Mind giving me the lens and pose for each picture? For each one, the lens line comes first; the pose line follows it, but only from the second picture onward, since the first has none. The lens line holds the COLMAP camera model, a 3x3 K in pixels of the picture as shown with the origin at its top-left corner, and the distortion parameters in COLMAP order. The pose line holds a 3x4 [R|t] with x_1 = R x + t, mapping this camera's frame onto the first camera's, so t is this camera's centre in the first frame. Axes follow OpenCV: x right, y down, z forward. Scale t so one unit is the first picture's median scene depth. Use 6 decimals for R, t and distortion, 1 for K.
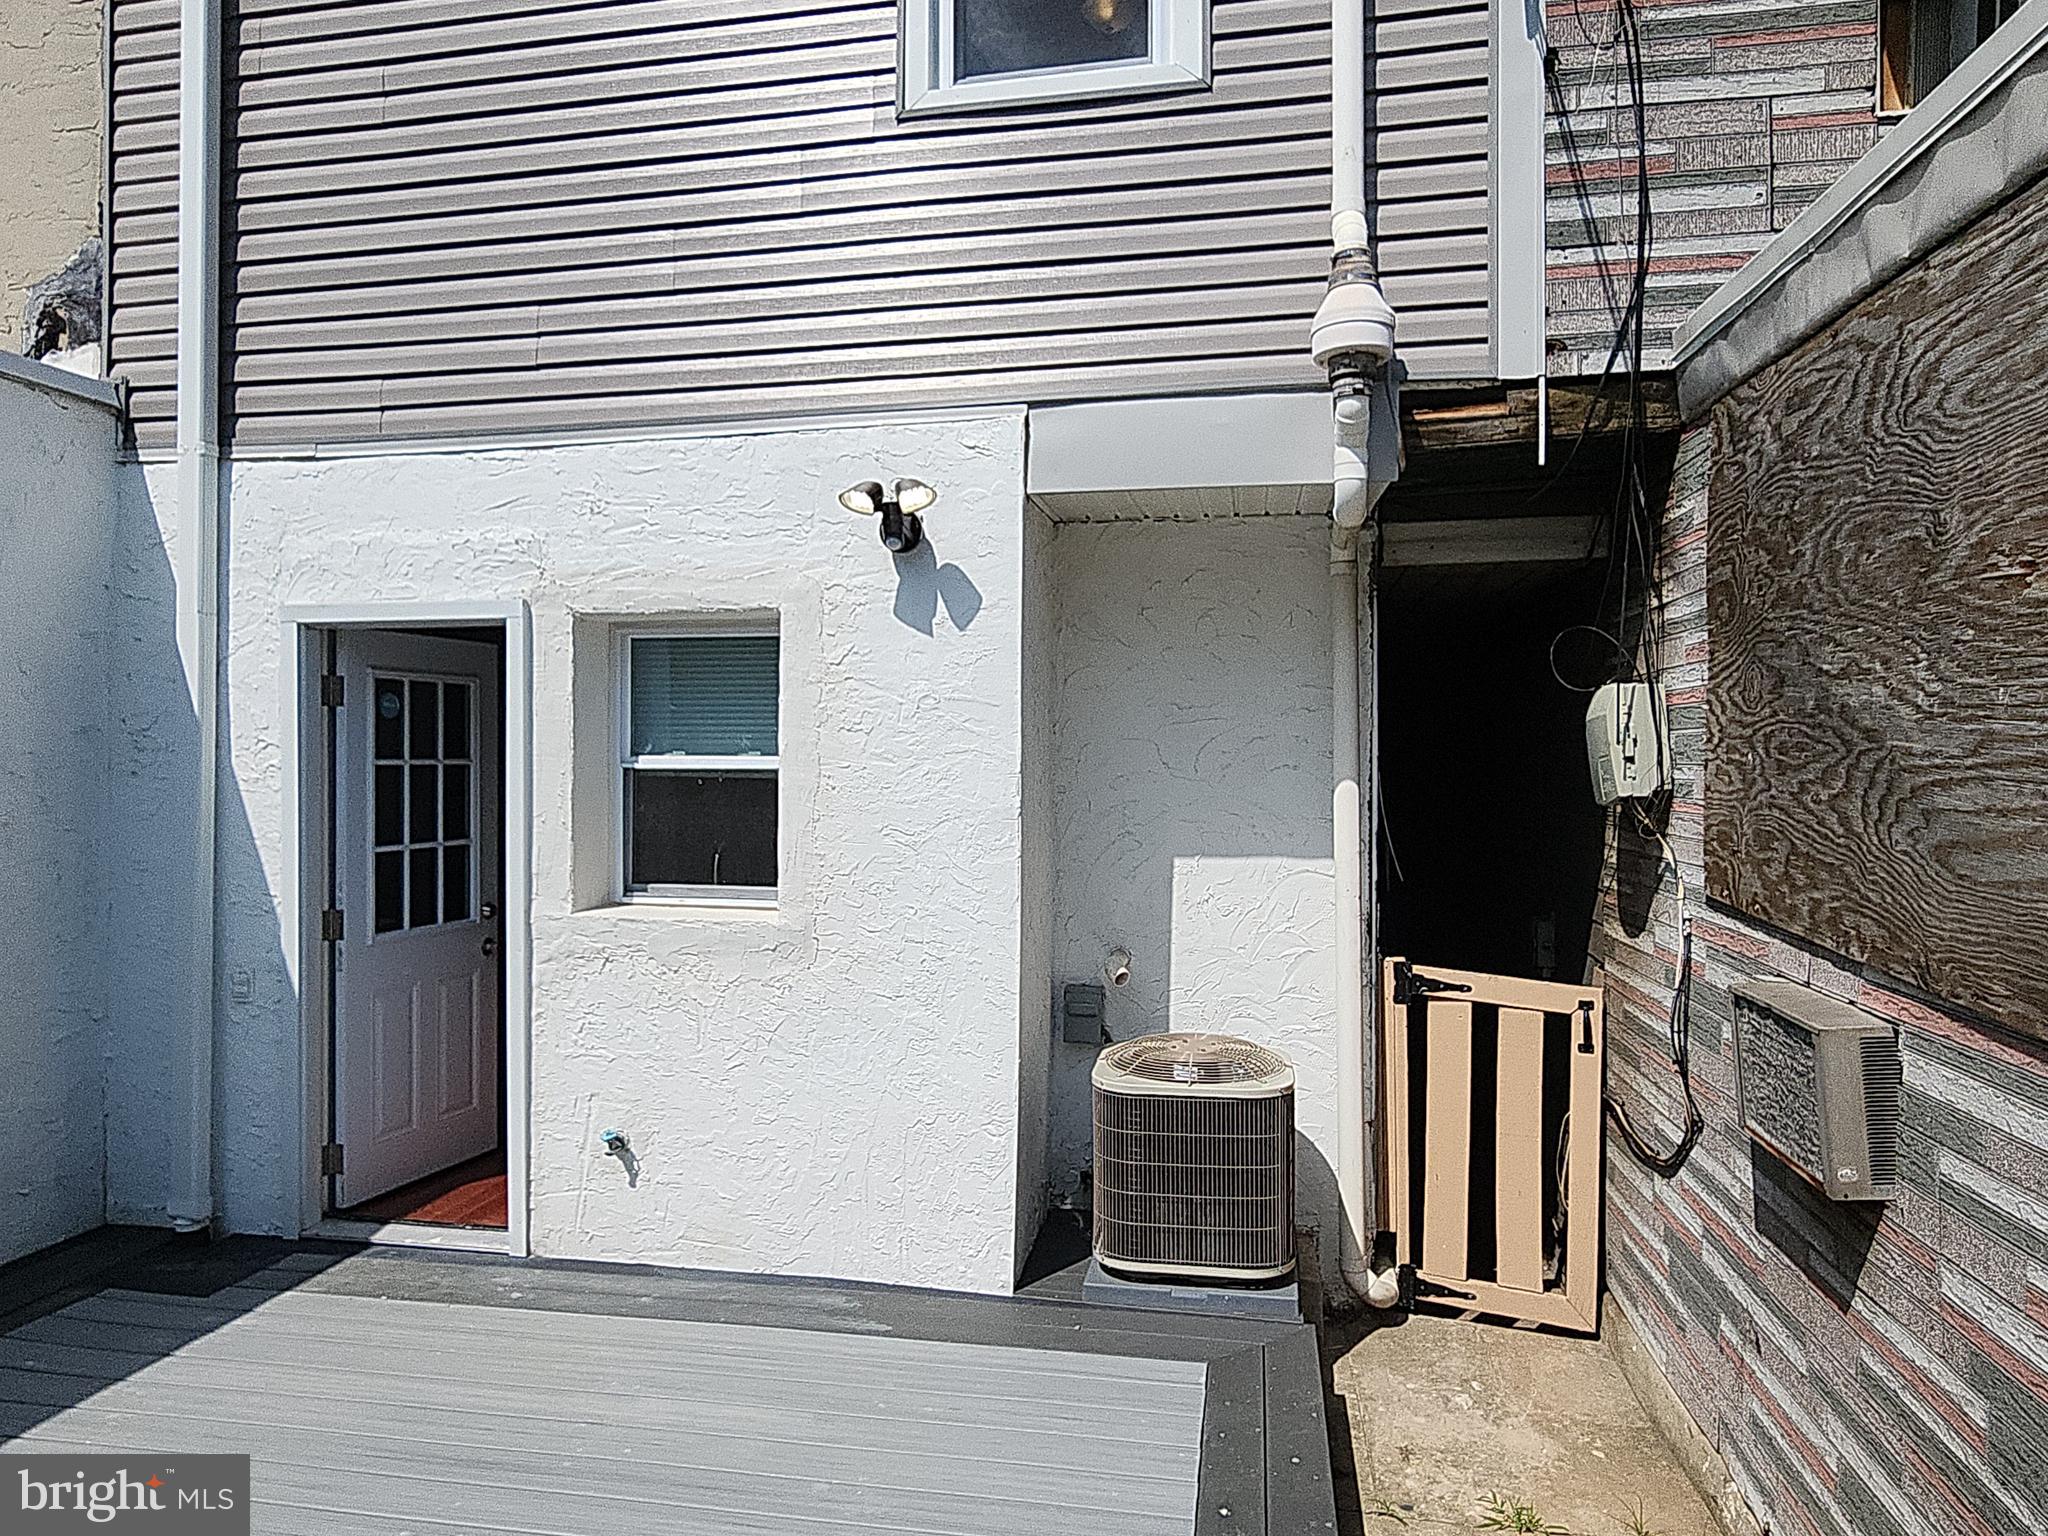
lens RADIAL K [[1340.0, 0, 1016.9], [0, 1340.0, 765.0], [0, 0, 1]] dist [0.013064, -0.007400]
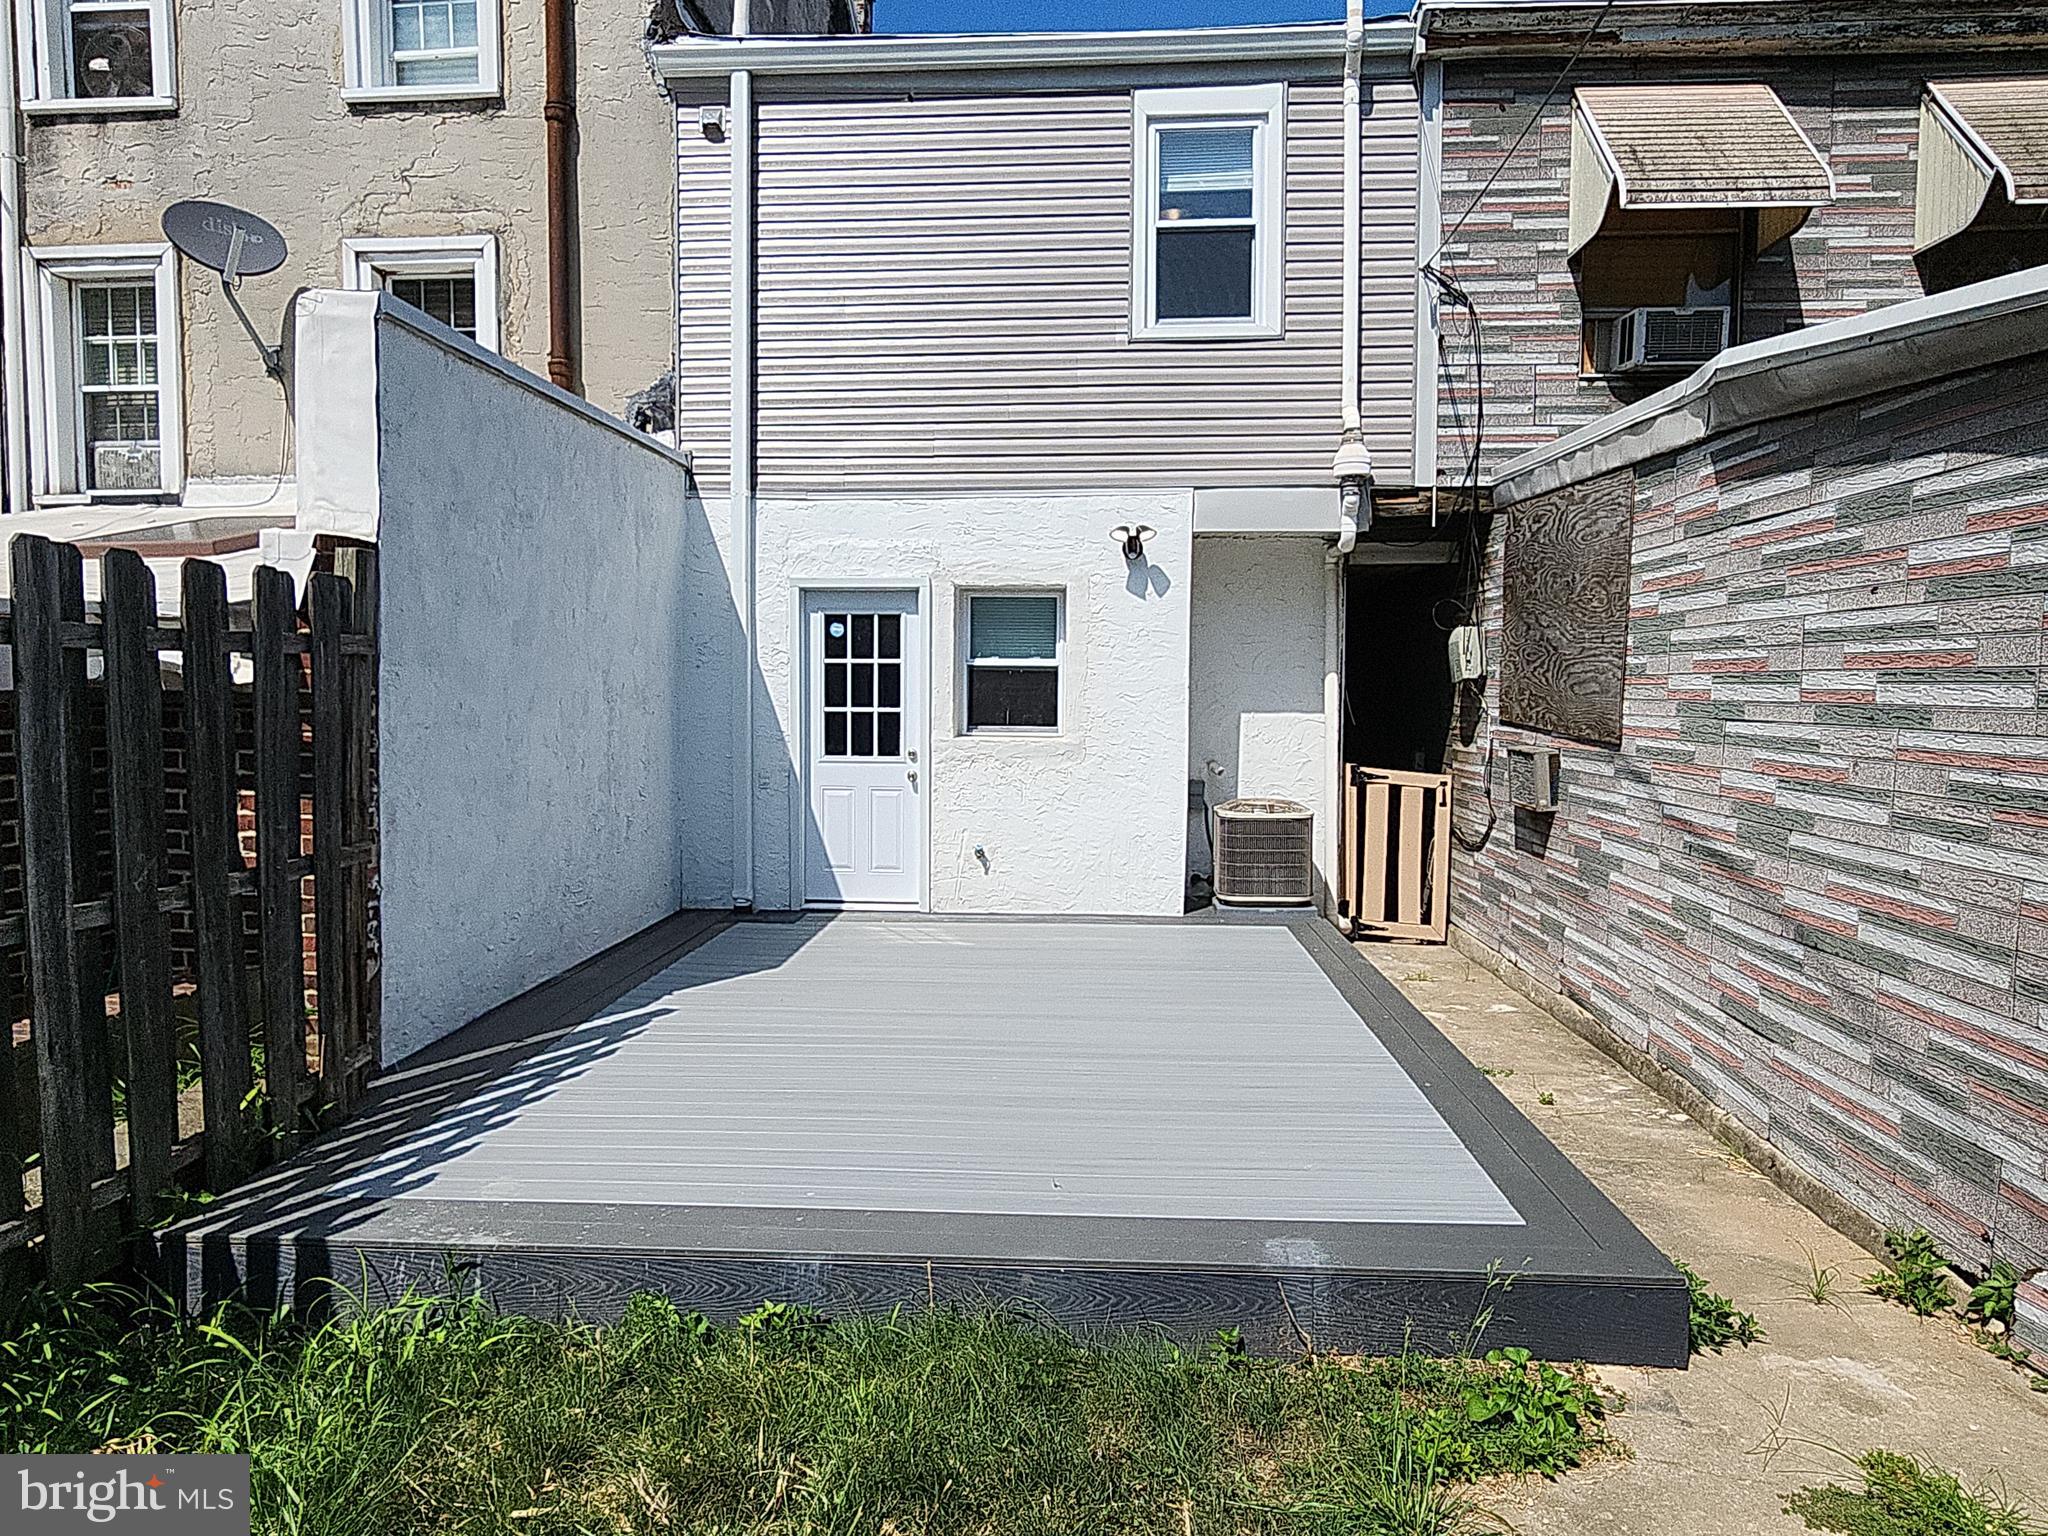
lens RADIAL K [[1340.0, 0, 1023.4], [0, 1340.0, 764.4], [0, 0, 1]] dist [0.013064, -0.007400]
pose [[0.991995, -0.004565, 0.126198, -0.526006], [-0.002604, 0.998394, 0.056589, 0.040744], [-0.126254, -0.056465, 0.990390, -1.055748]]
